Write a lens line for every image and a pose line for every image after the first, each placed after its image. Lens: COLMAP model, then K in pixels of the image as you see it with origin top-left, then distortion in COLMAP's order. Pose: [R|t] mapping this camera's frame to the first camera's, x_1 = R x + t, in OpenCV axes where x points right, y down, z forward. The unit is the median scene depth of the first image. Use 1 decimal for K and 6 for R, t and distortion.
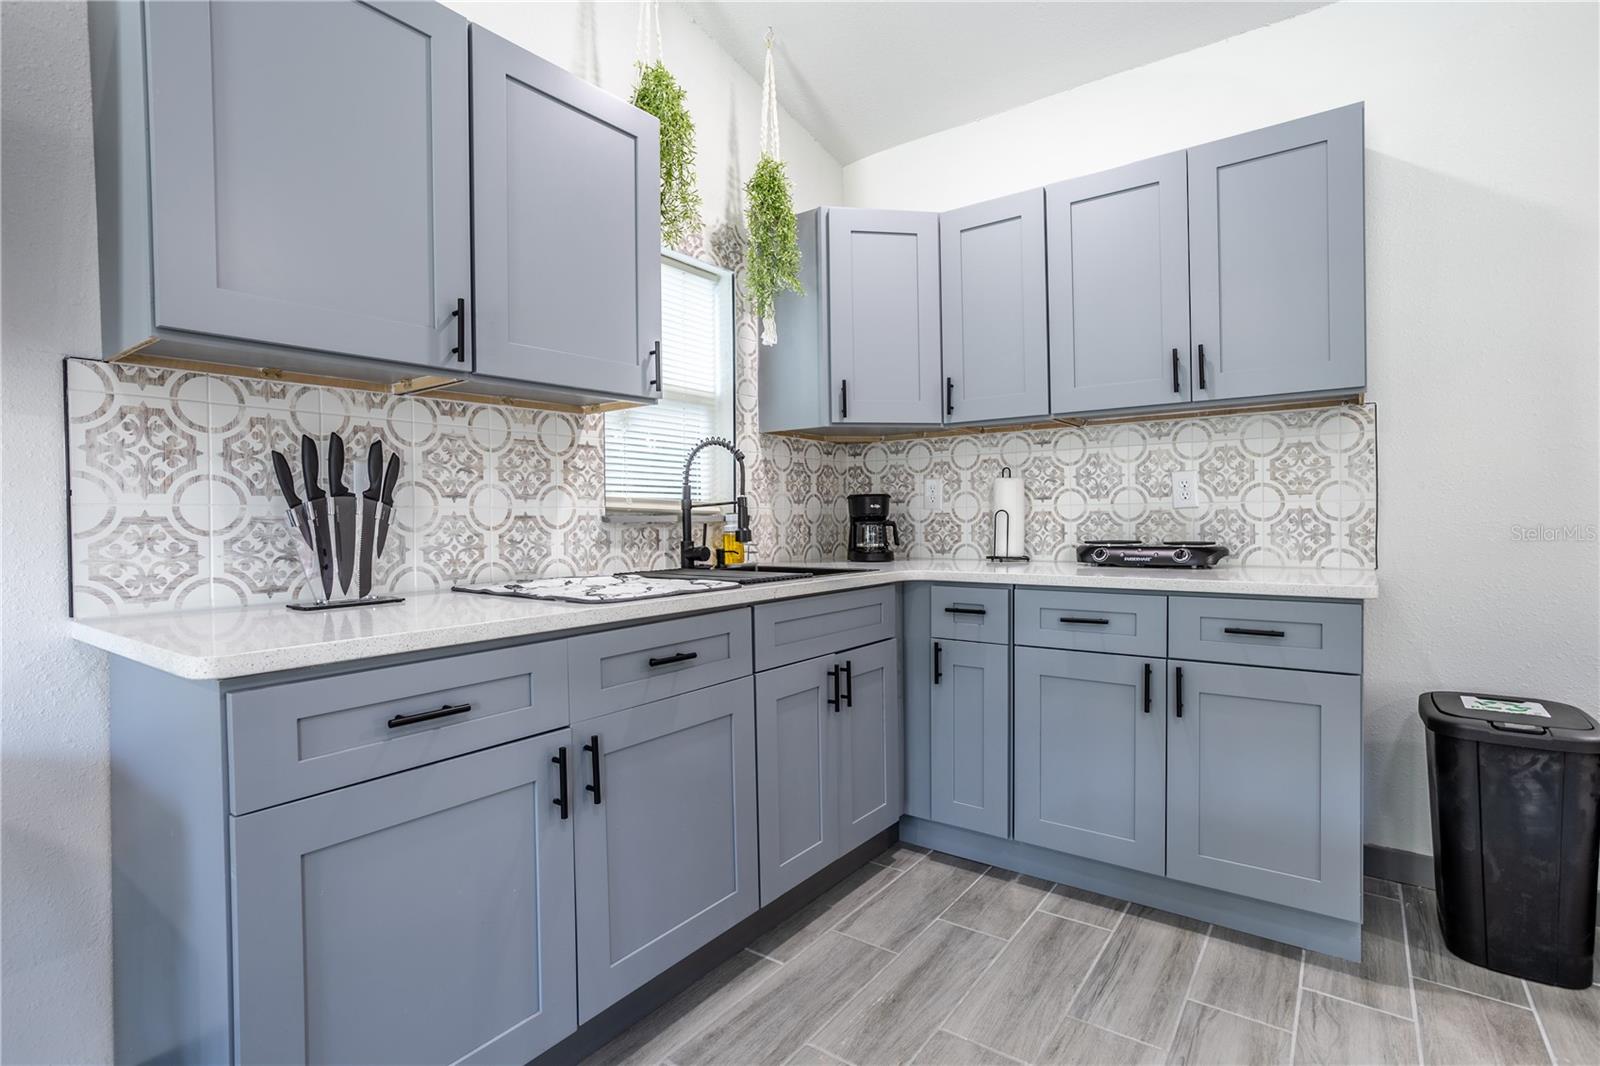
lens RADIAL K [[775.5, 0, 803.4], [0, 775.5, 529.9], [0, 0, 1]] dist [-0.050234, 0.031149]
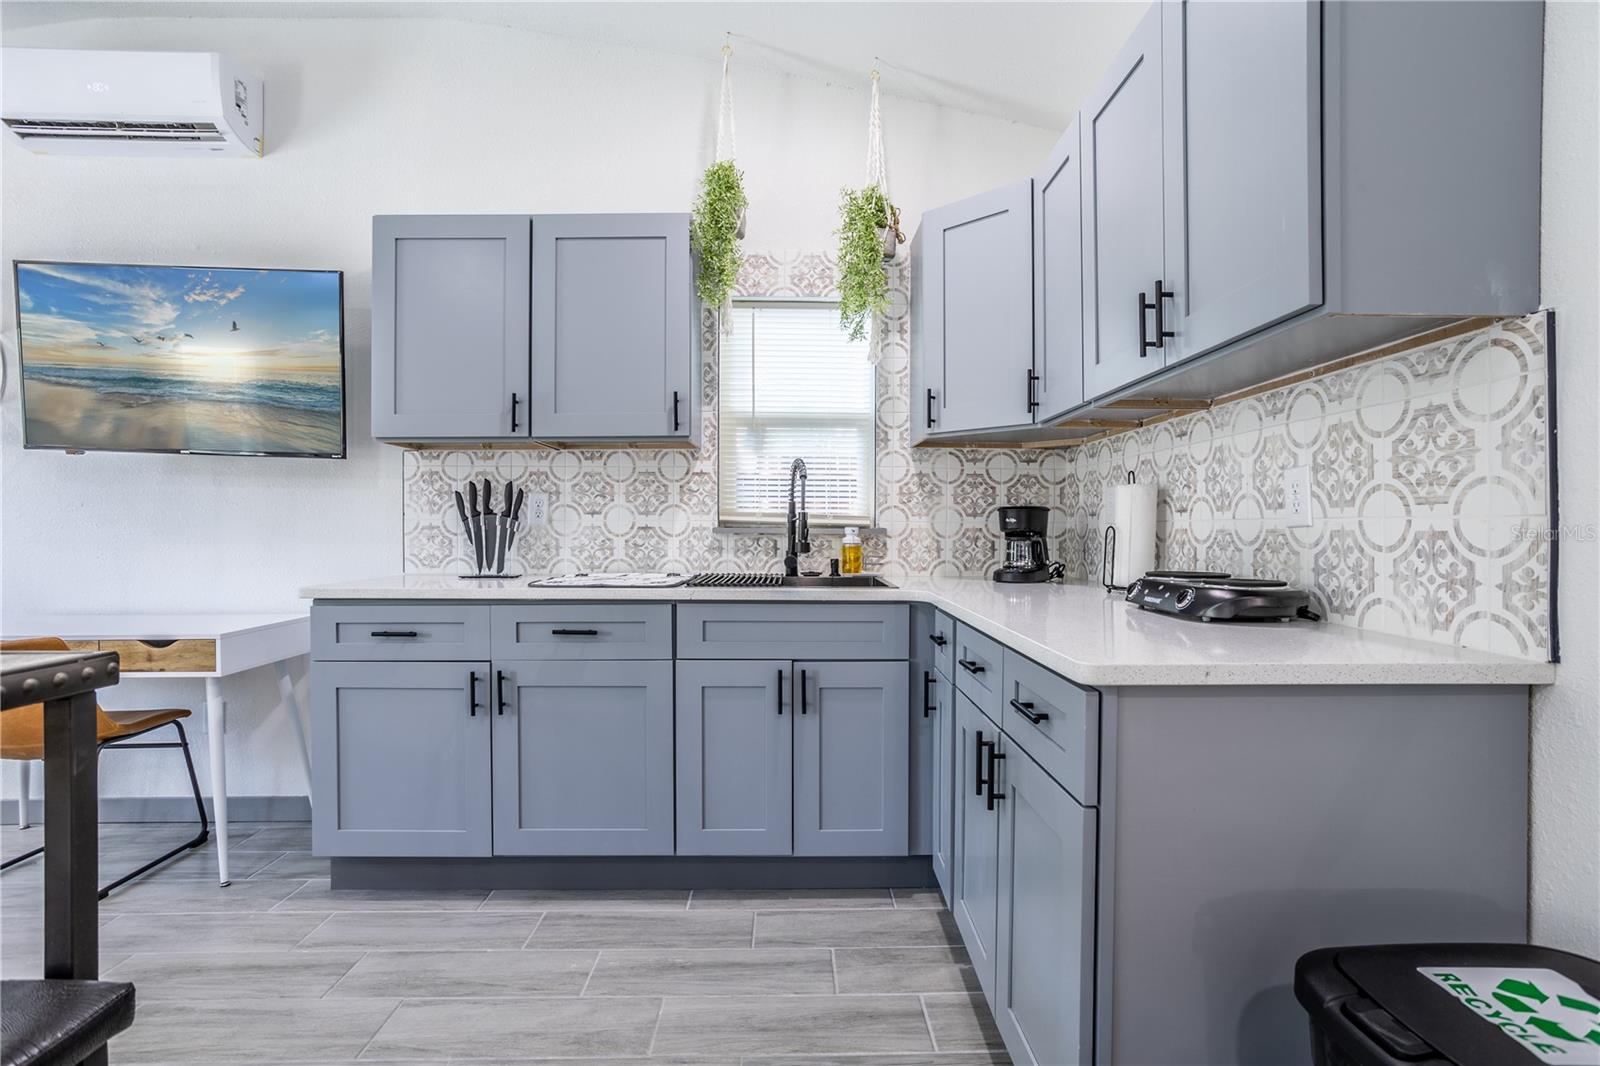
lens RADIAL K [[775.5, 0, 803.4], [0, 775.5, 529.9], [0, 0, 1]] dist [-0.050234, 0.031149]
pose [[0.605508, 0.015937, -0.795680, 0.843686], [-0.022914, 0.999734, 0.002586, -0.020804], [0.795509, 0.016666, 0.605712, 0.348276]]
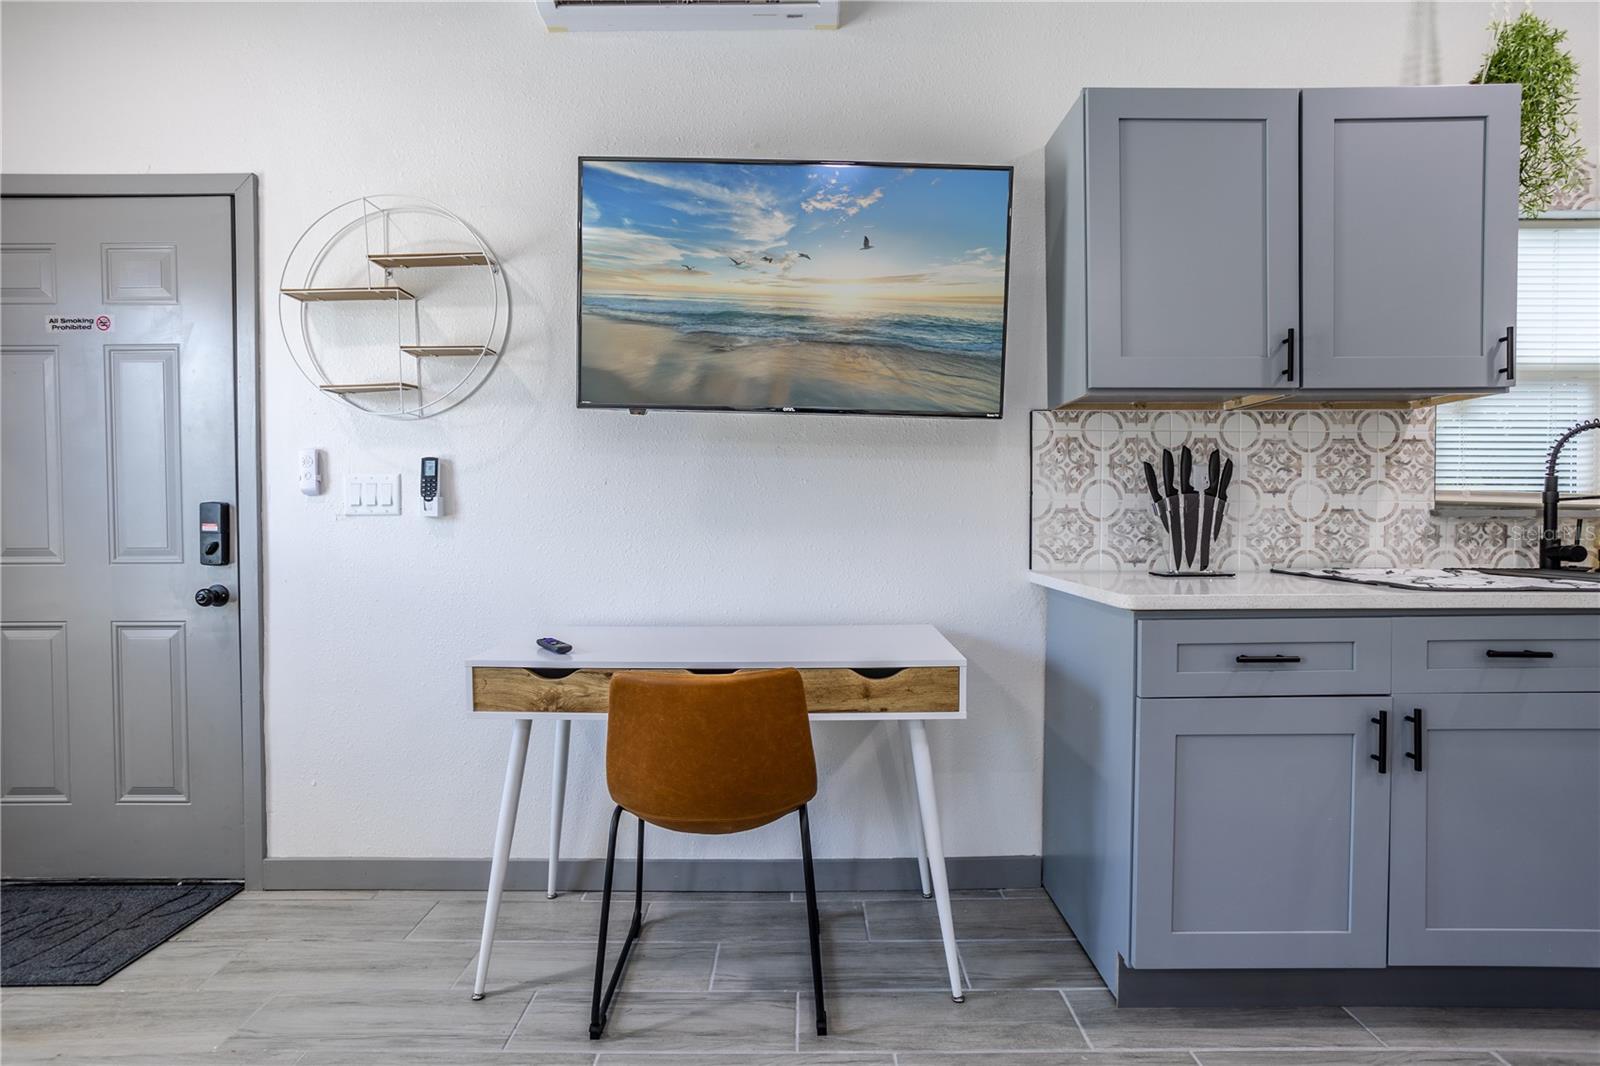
lens RADIAL K [[772.9, 0, 800.0], [0, 772.9, 524.9], [0, 0, 1]] dist [-0.043240, 0.025958]
pose [[0.588053, 0.022717, -0.808503, 0.052197], [-0.019230, 0.999716, 0.014103, 0.003428], [0.808594, 0.007254, 0.588323, -0.227189]]
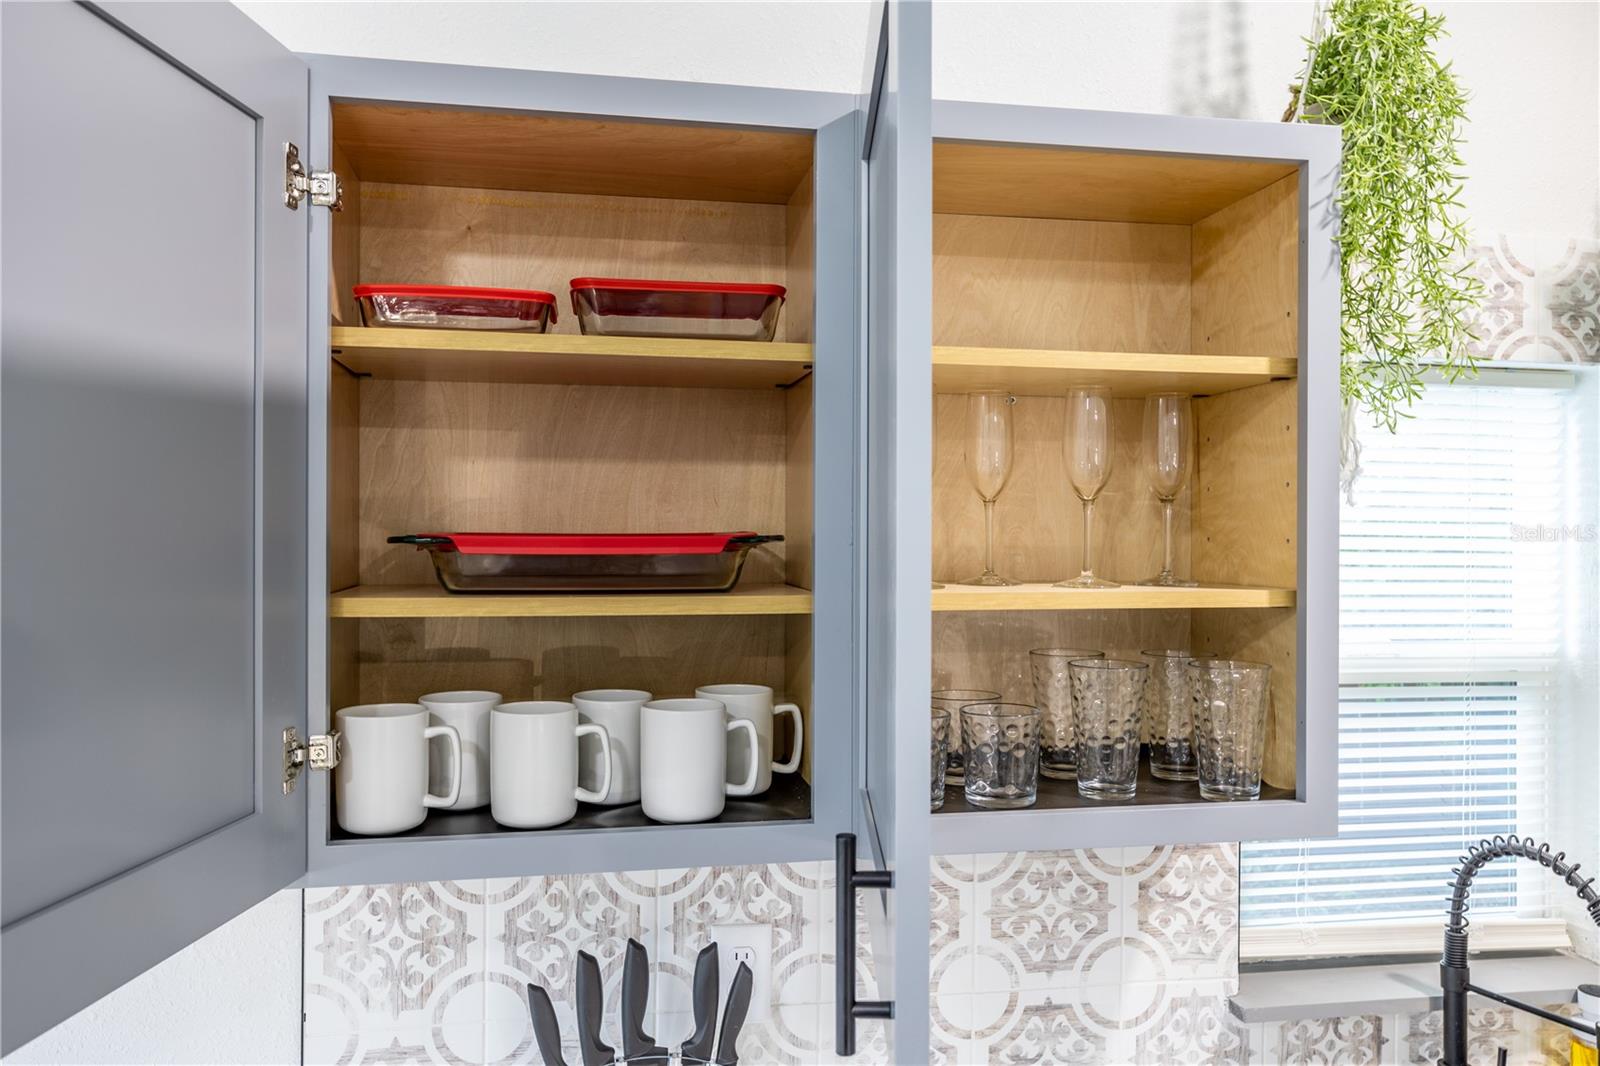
lens RADIAL K [[1167.4, 0, 807.7], [0, 1167.4, 529.6], [0, 0, 1]] dist [-0.010311, 0.027496]
pose [[0.728488, 0.017357, -0.684839, 0.023955], [-0.028568, 0.999579, -0.005055, -0.283349], [0.684463, 0.023247, 0.728677, 0.325681]]
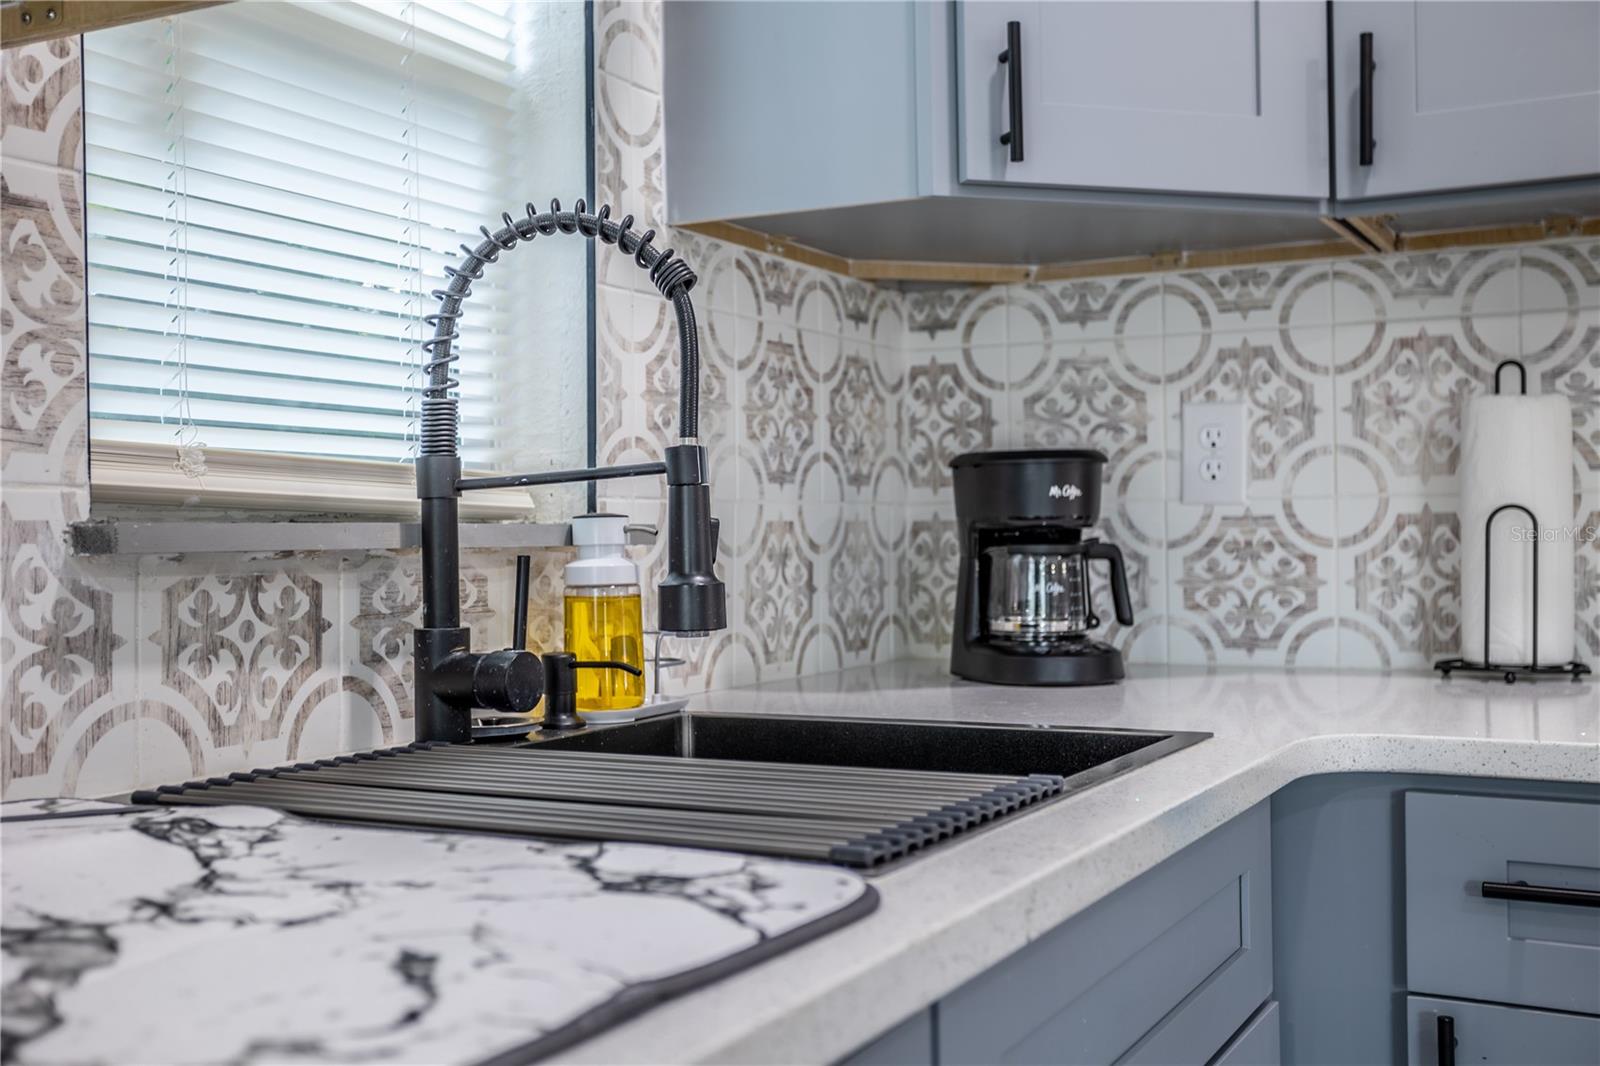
lens RADIAL K [[1739.4, 0, 800.0], [0, 1739.4, 533.0], [0, 0, 1]] dist [0.013745, 0.033524]
pose [[0.987955, -0.000899, 0.154741, -0.134600], [0.003334, 0.999875, -0.015478, -0.007123], [-0.154707, 0.015807, 0.987834, 0.482879]]
